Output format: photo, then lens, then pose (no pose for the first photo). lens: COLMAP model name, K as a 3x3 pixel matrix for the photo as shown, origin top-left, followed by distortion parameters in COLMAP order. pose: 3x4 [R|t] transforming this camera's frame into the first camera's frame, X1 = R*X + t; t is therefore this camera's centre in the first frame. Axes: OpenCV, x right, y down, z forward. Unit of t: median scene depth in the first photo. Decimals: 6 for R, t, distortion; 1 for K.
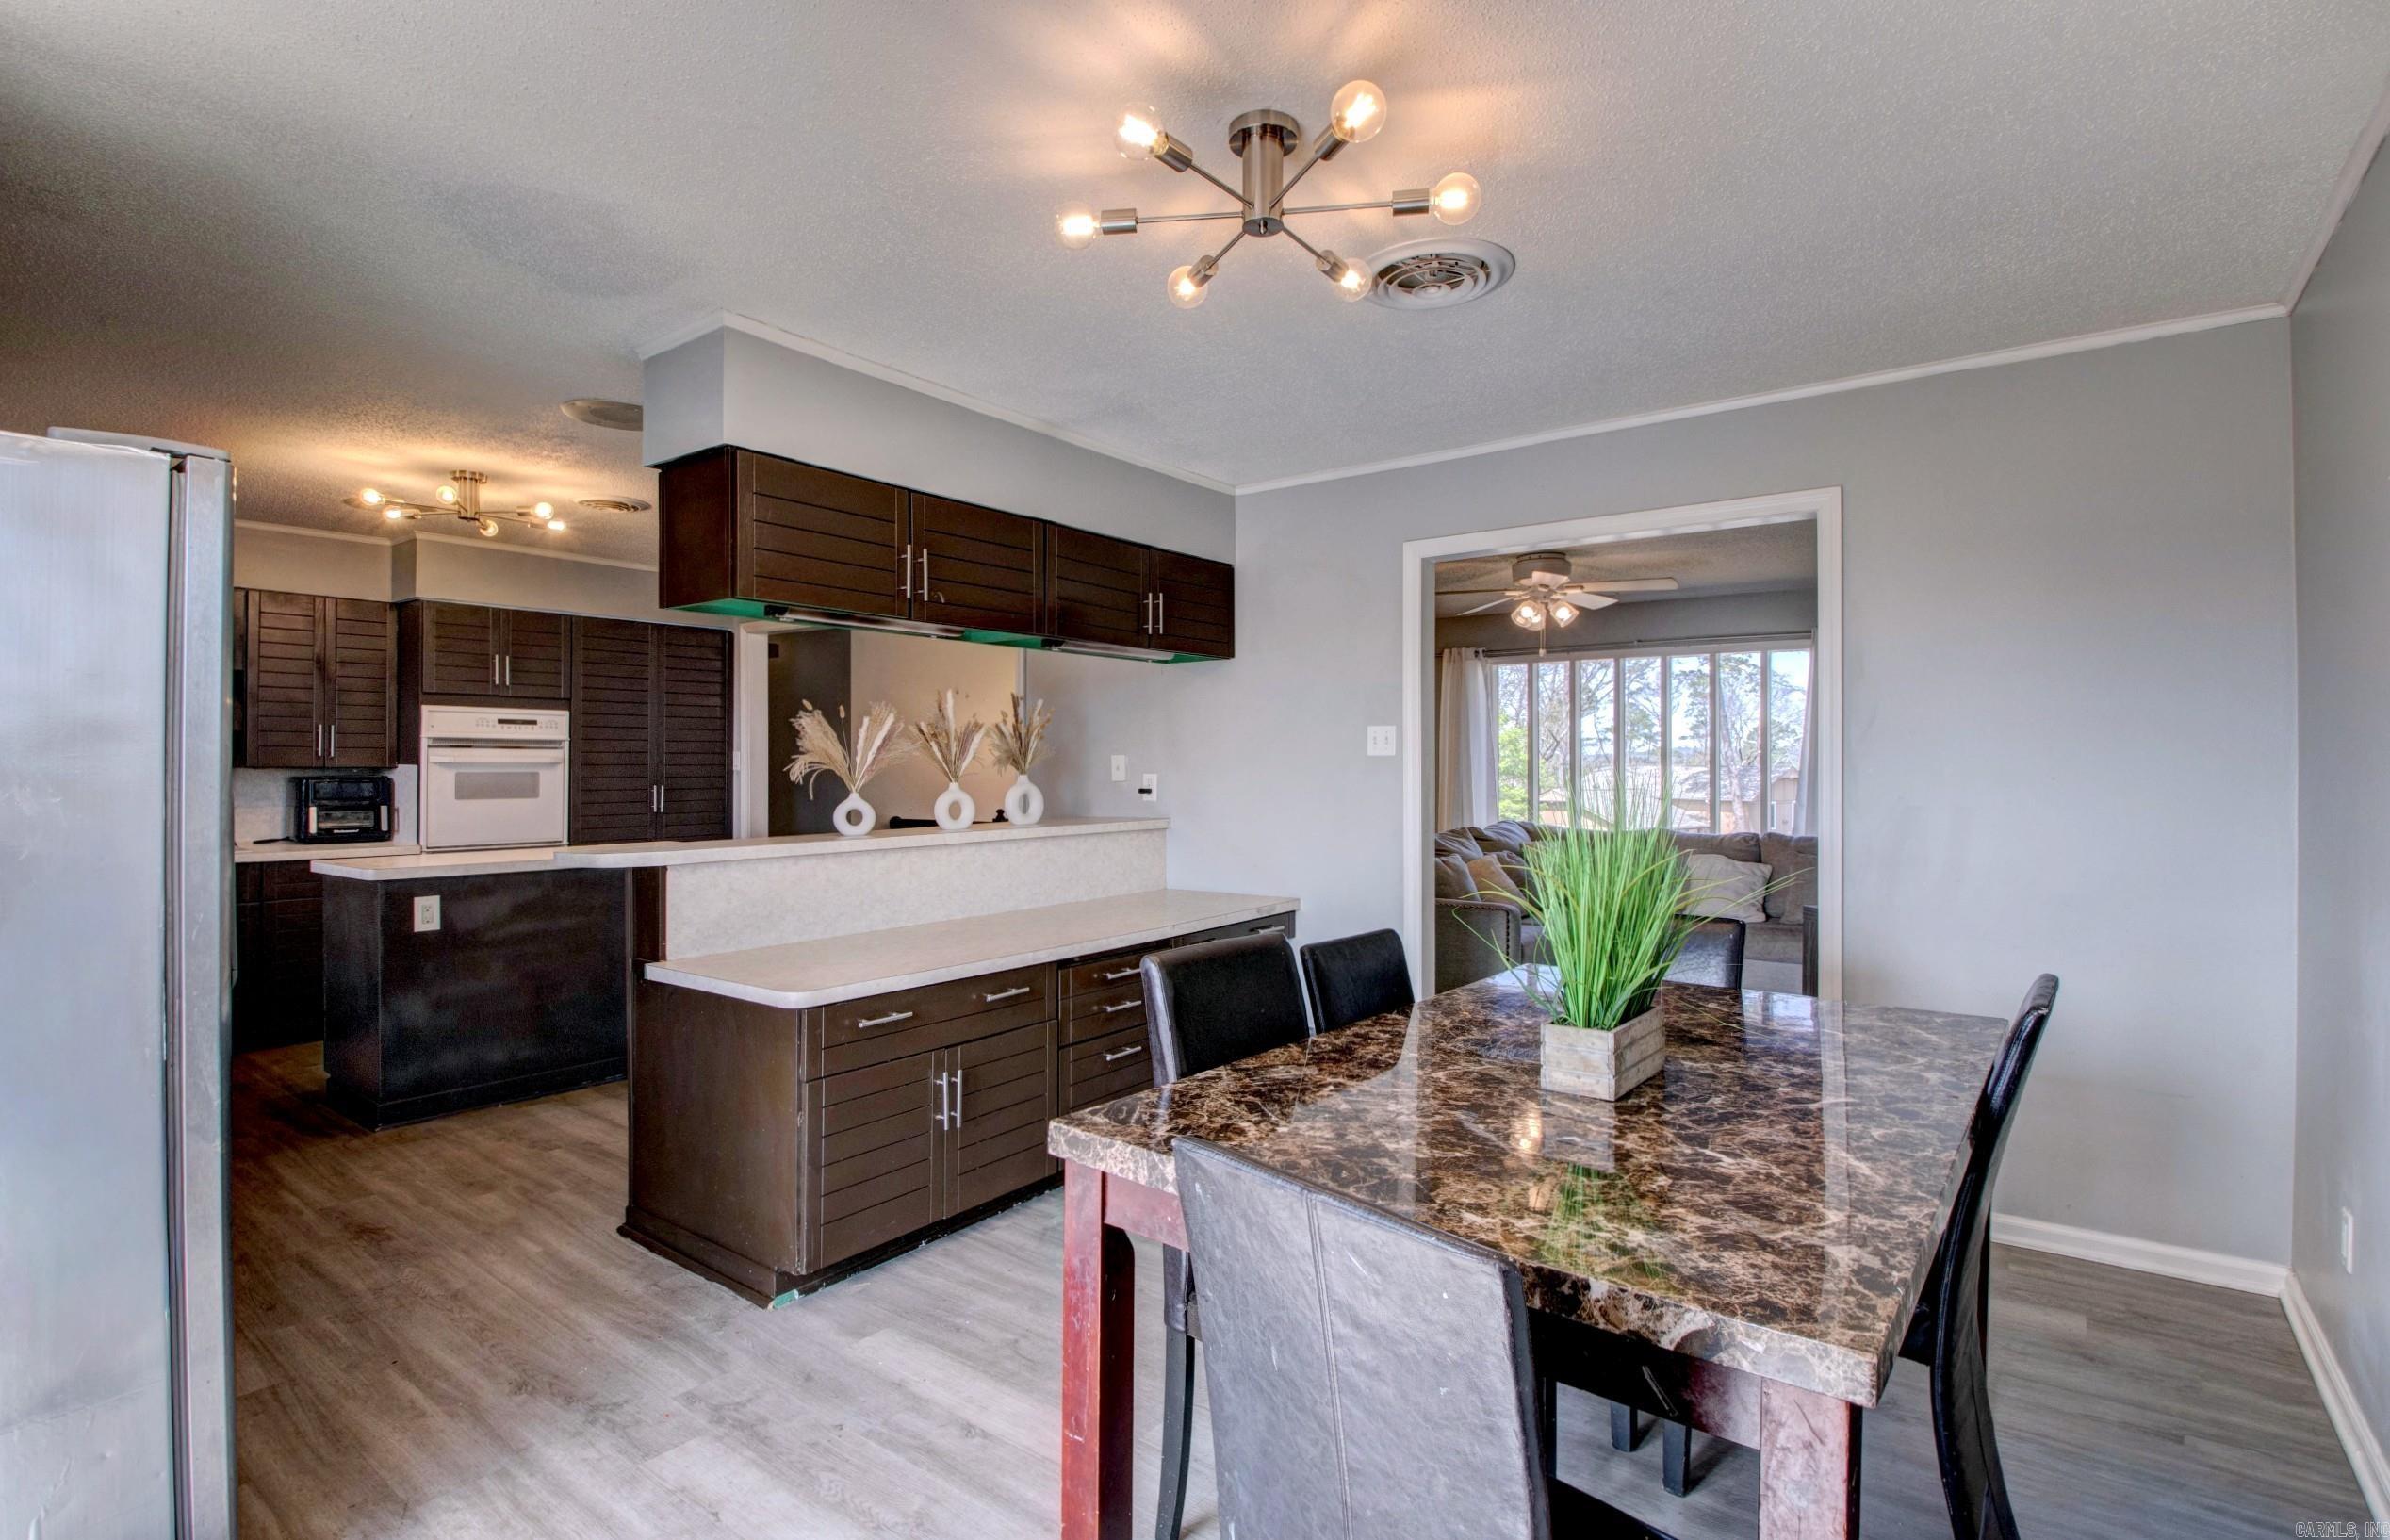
lens RADIAL K [[1130.6, 0, 1199.5], [0, 1130.6, 761.0], [0, 0, 1]] dist [0.001303, -0.016378]
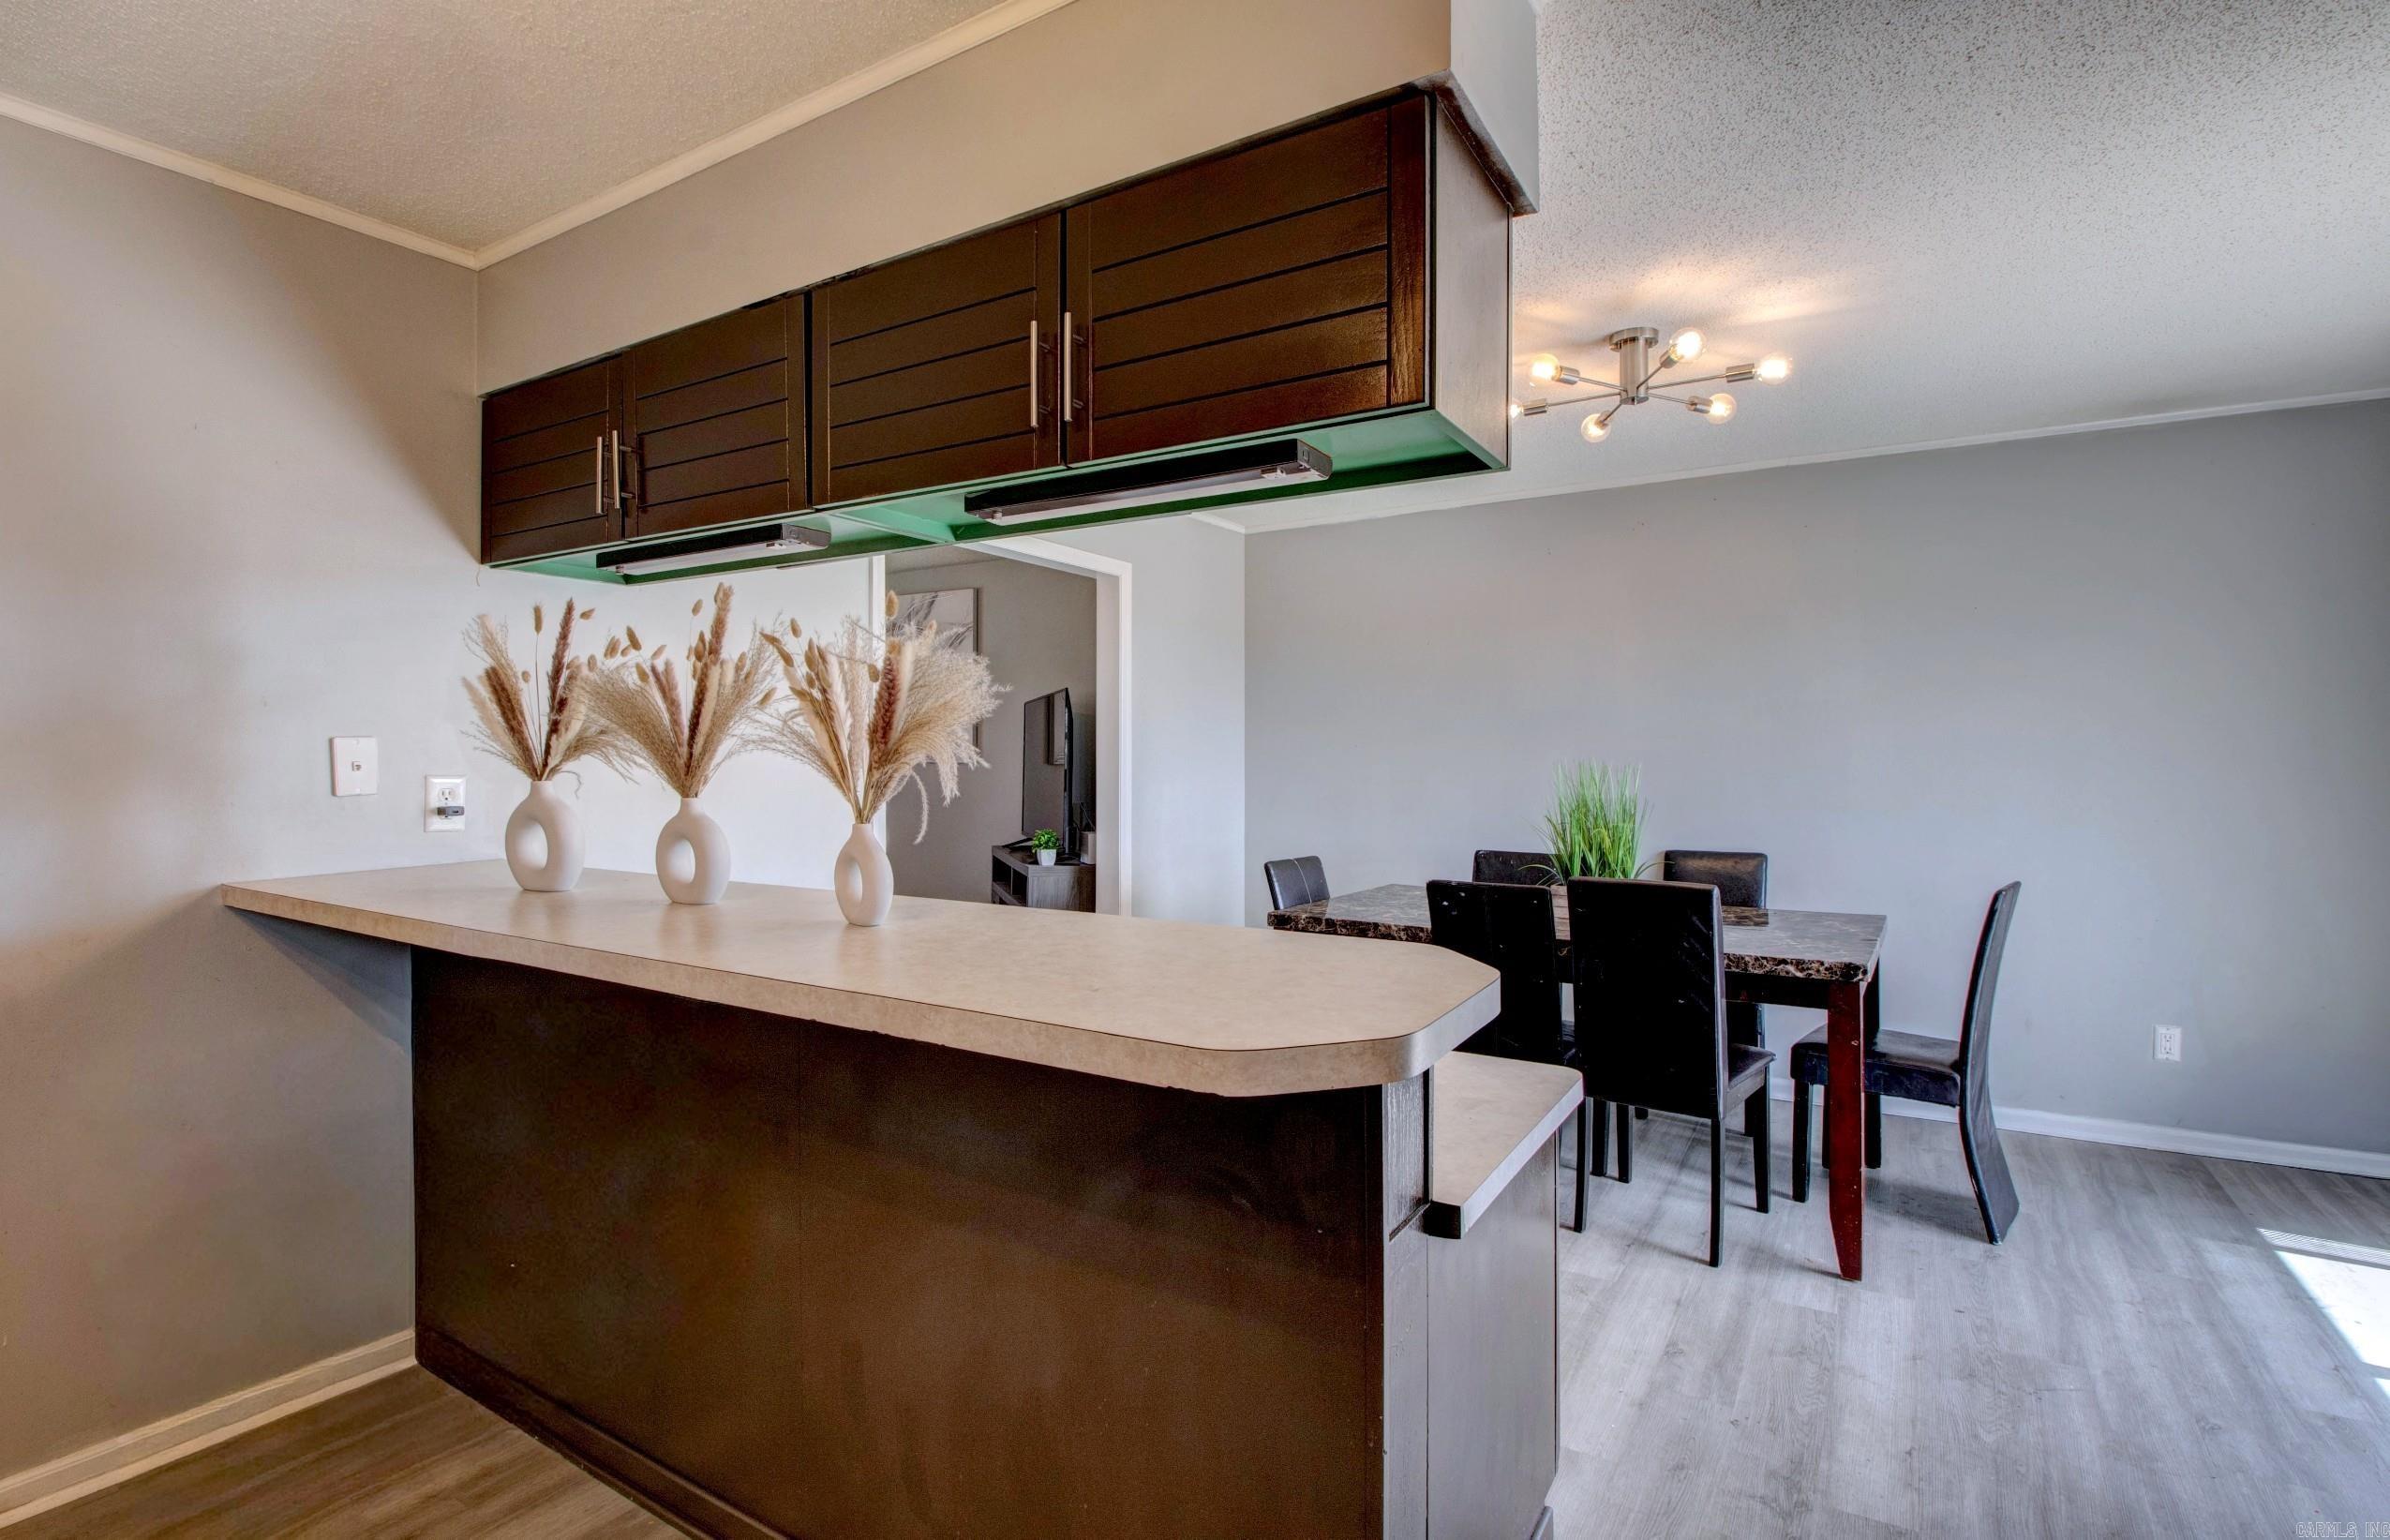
lens RADIAL K [[1113.6, 0, 1188.5], [0, 1113.6, 760.9], [0, 0, 1]] dist [-0.002334, -0.011618]
pose [[-0.079508, -0.003170, 0.996829, -0.557802], [-0.000528, 0.999995, 0.003138, 0.001232], [-0.996834, -0.000277, -0.079510, 0.693045]]
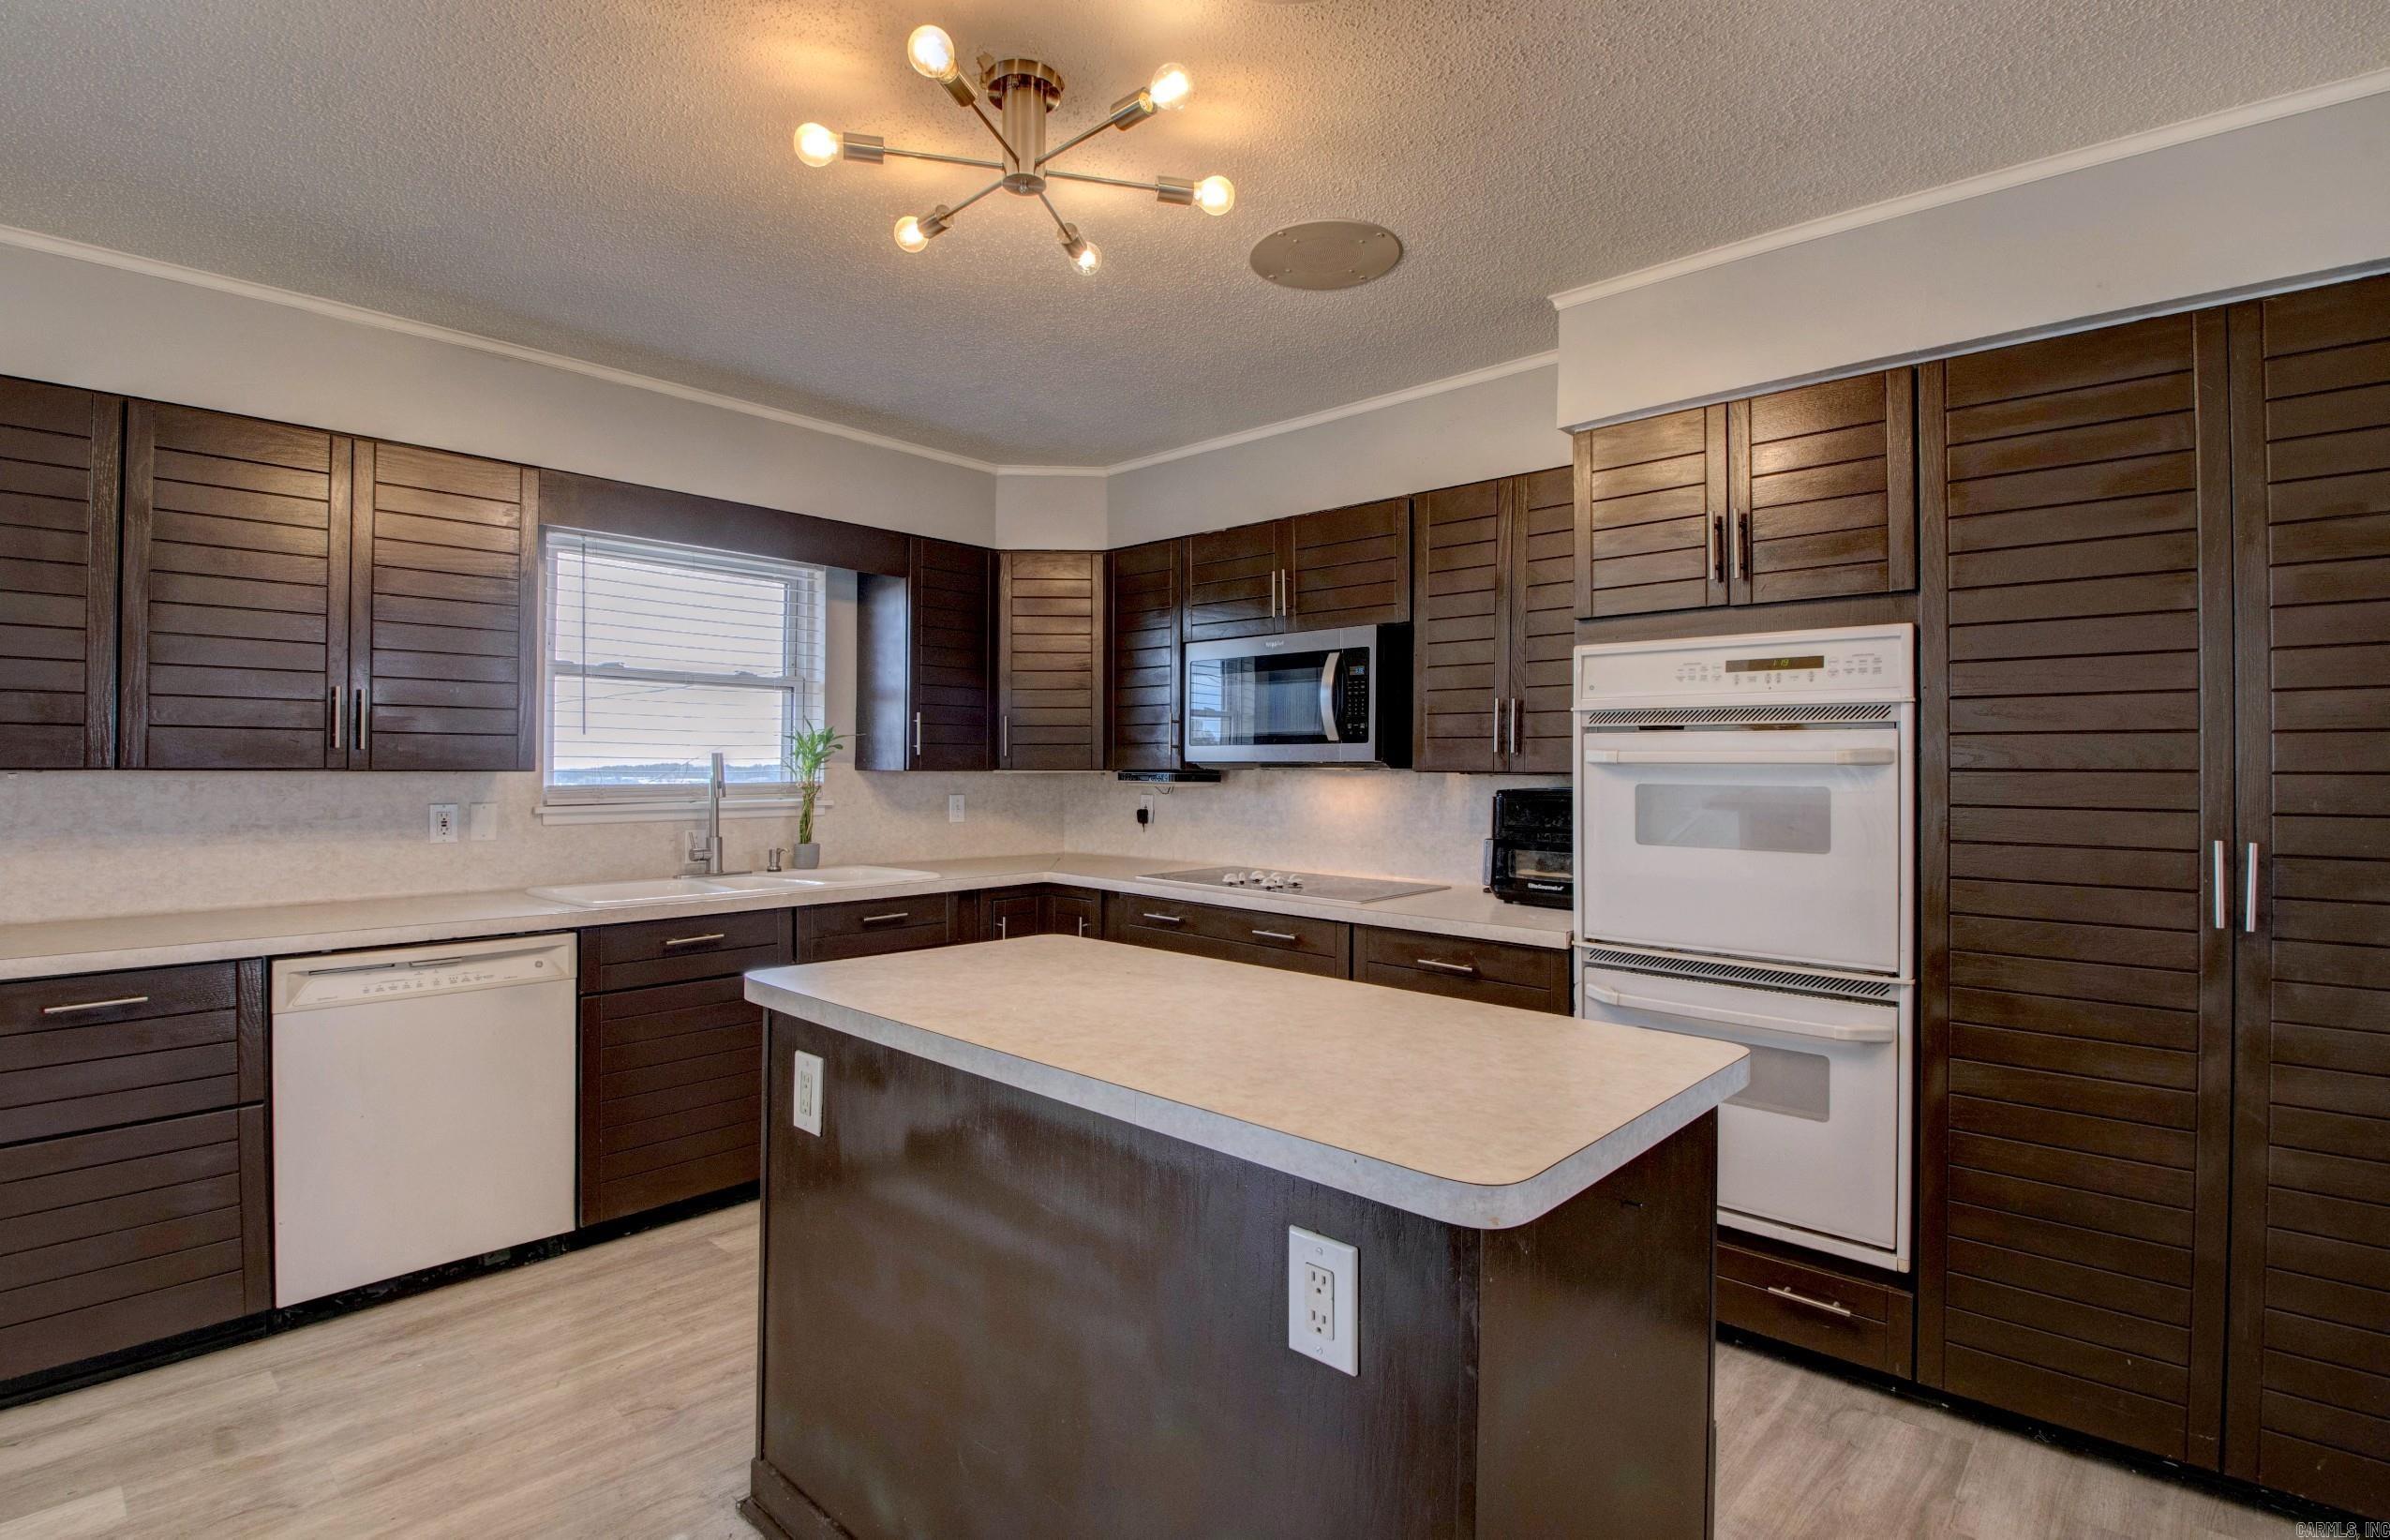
lens RADIAL K [[1125.3, 0, 1185.5], [0, 1125.3, 763.1], [0, 0, 1]] dist [0.020157, -0.031911]
pose [[-0.101209, -0.003317, -0.994860, -0.206019], [-0.000235, 0.999994, -0.003310, 0.003246], [0.994865, -0.000101, -0.101209, 0.977531]]
